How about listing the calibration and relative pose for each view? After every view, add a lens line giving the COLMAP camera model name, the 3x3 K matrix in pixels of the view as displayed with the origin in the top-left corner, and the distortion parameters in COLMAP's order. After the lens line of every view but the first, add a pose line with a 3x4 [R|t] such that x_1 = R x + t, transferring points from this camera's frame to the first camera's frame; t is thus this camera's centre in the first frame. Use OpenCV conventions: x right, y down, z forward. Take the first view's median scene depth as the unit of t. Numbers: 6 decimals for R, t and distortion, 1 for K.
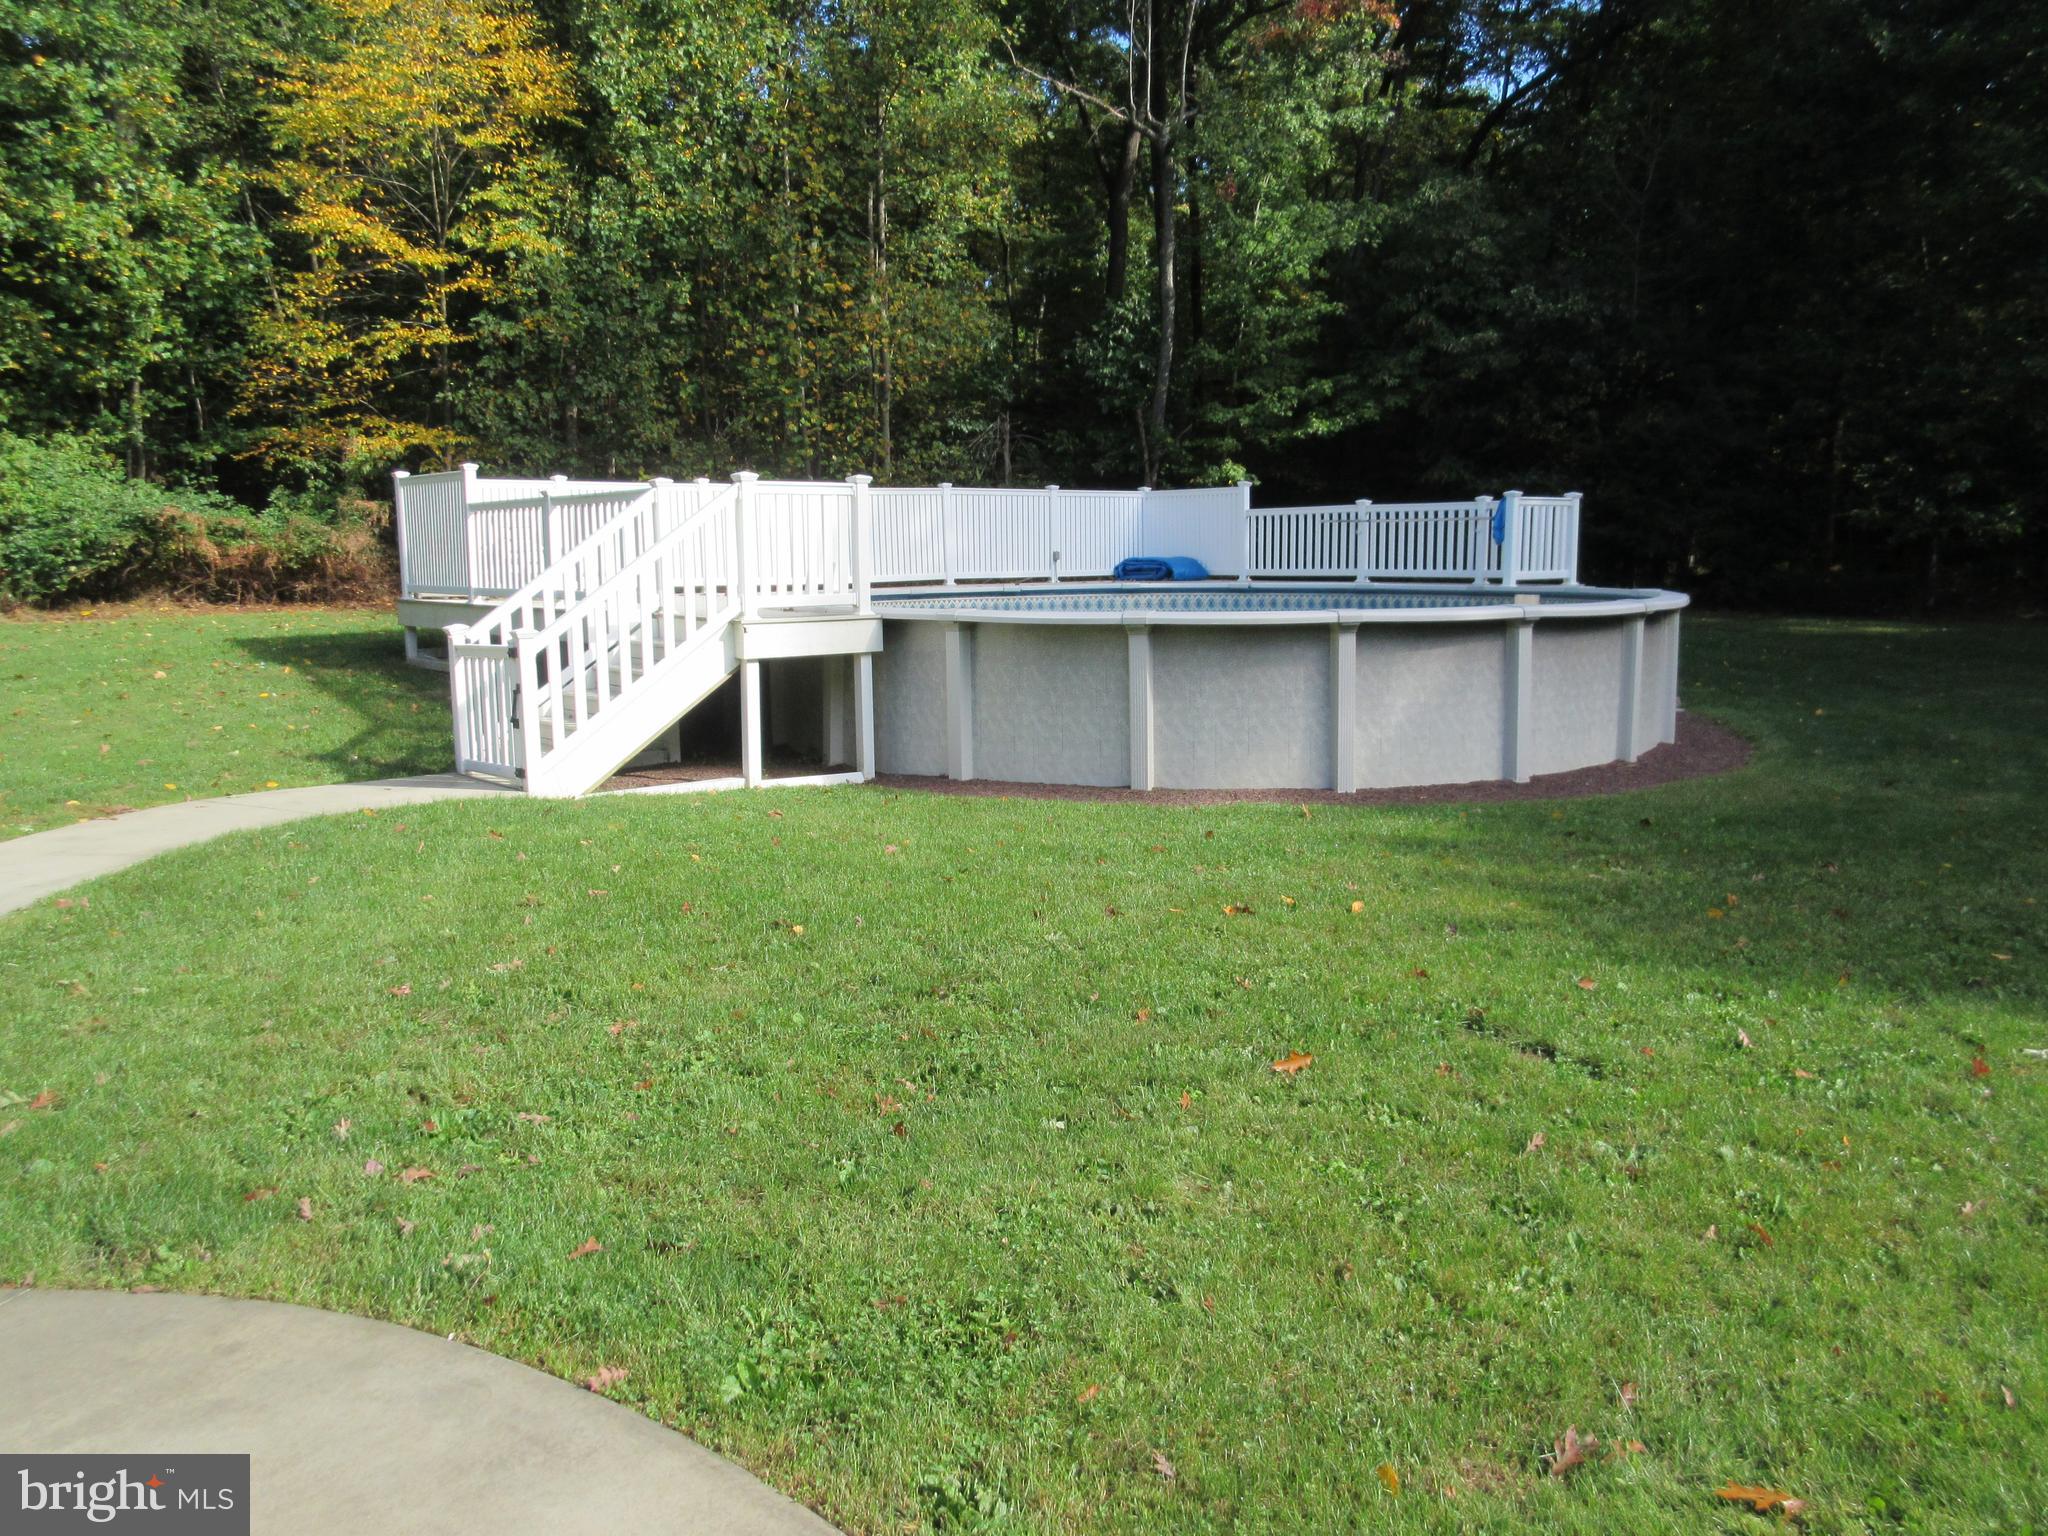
lens RADIAL K [[1644.6, 0, 1024.0], [0, 1644.6, 768.0], [0, 0, 1]] dist [-0.012662, -0.001811]
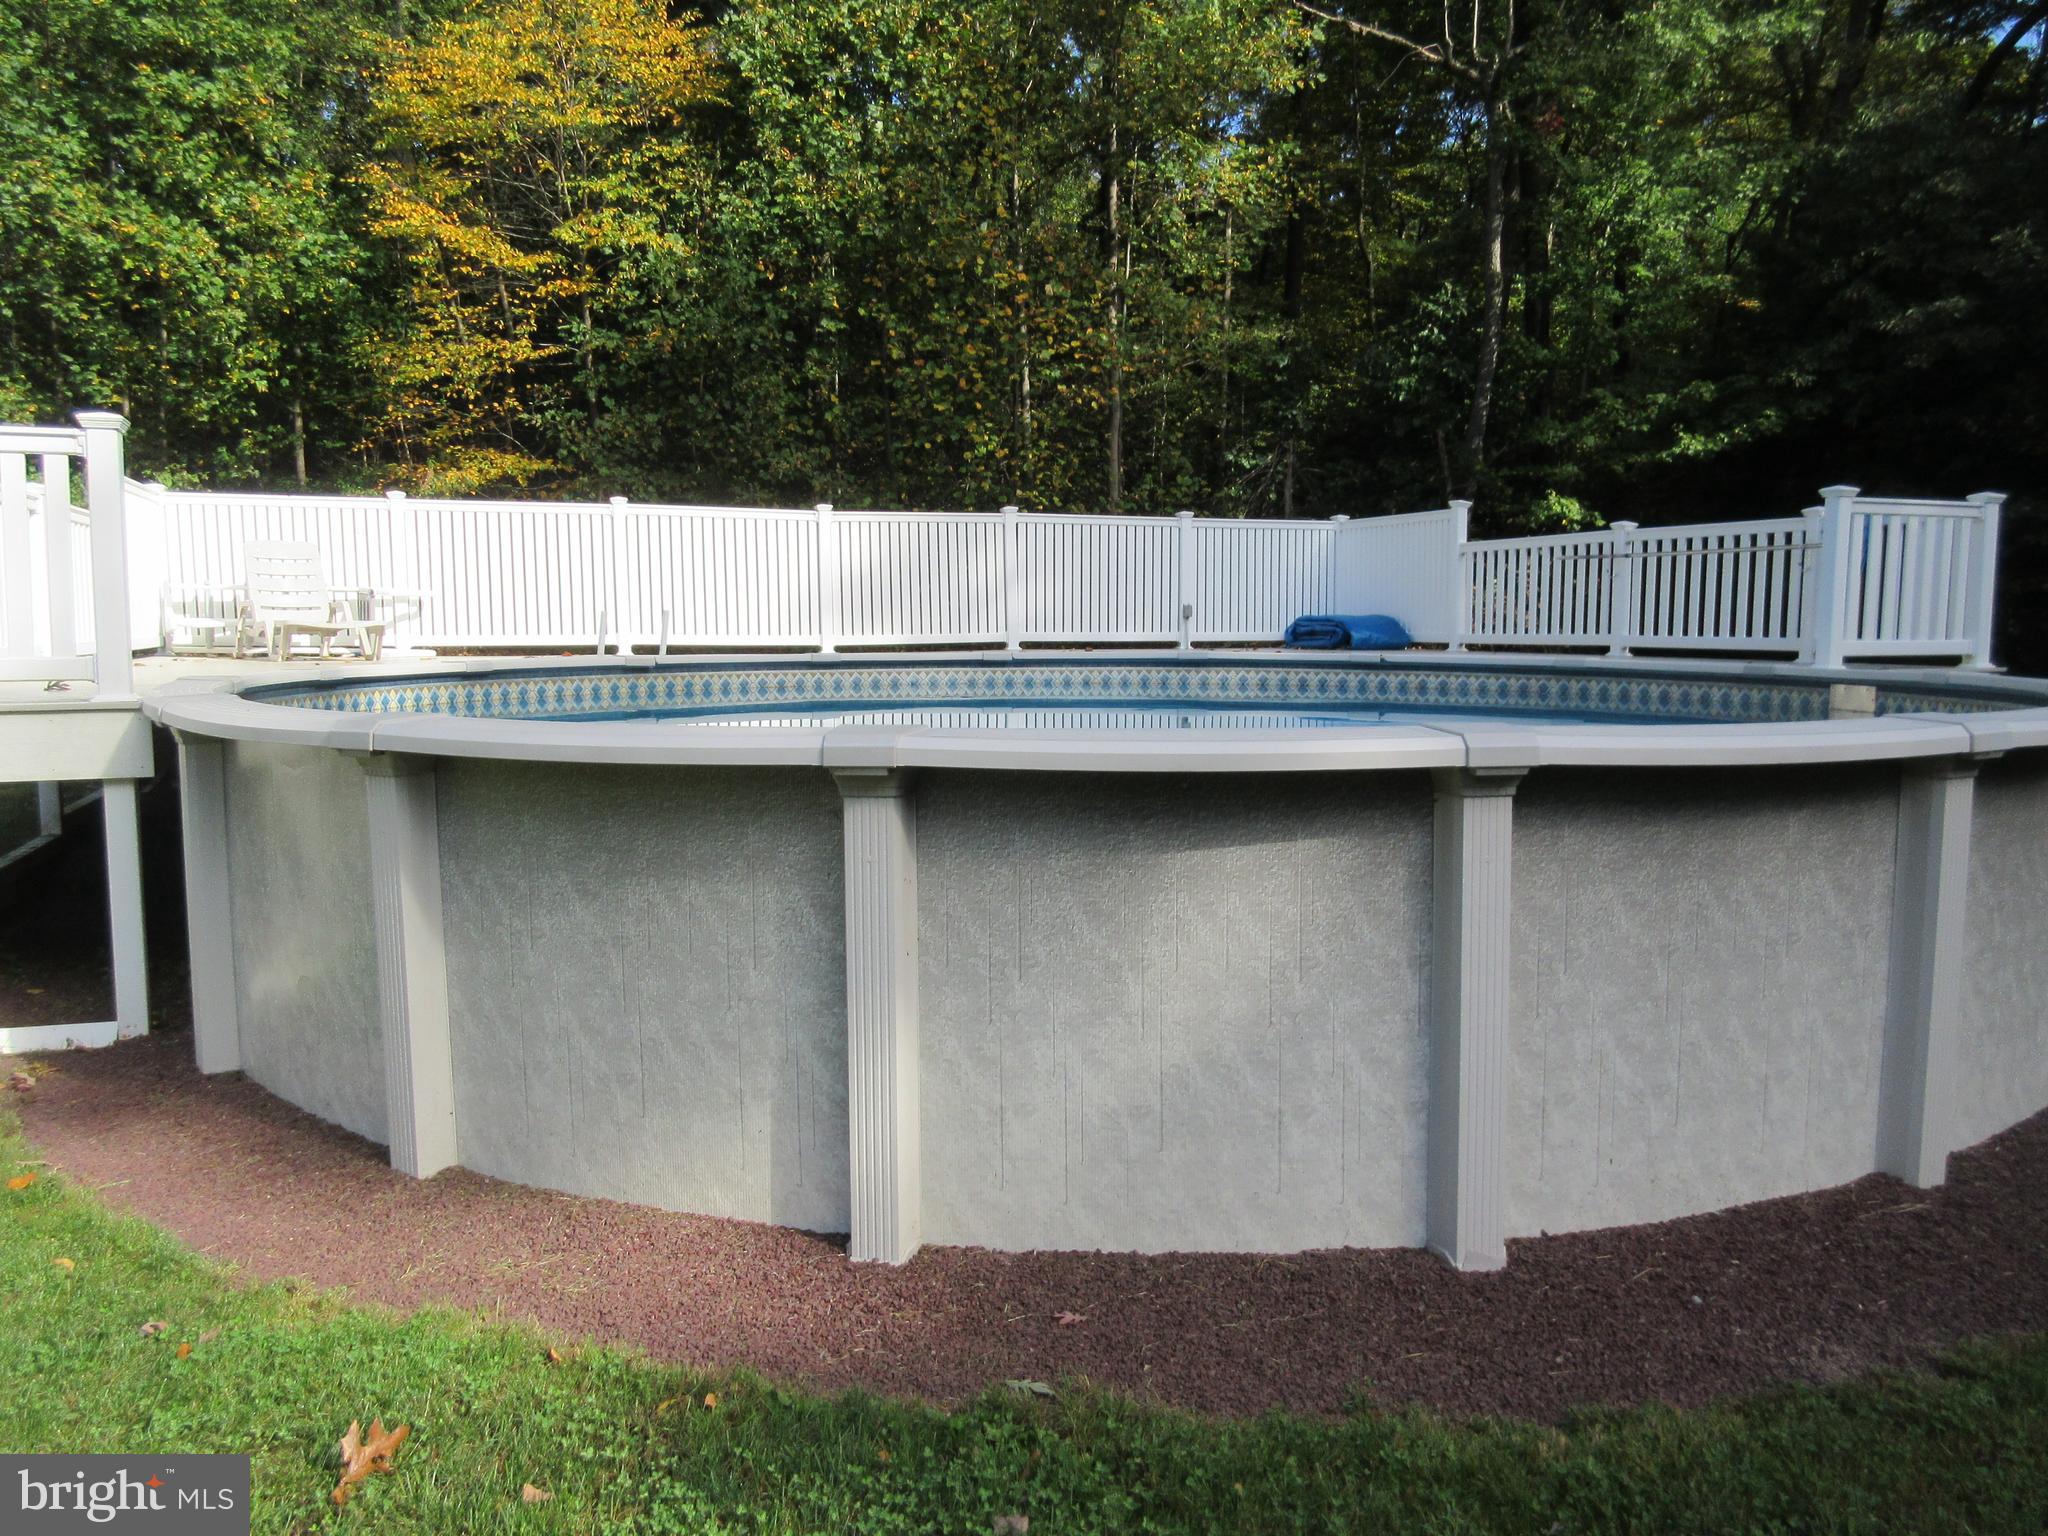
lens RADIAL K [[1540.0, 0, 1024.0], [0, 1540.0, 768.0], [0, 0, 1]] dist [-0.007910, 0.000201]
pose [[0.947580, 0.040330, -0.316964, 0.154383], [-0.051609, 0.998295, -0.027264, -0.038456], [0.315324, 0.042193, 0.948046, 0.336673]]
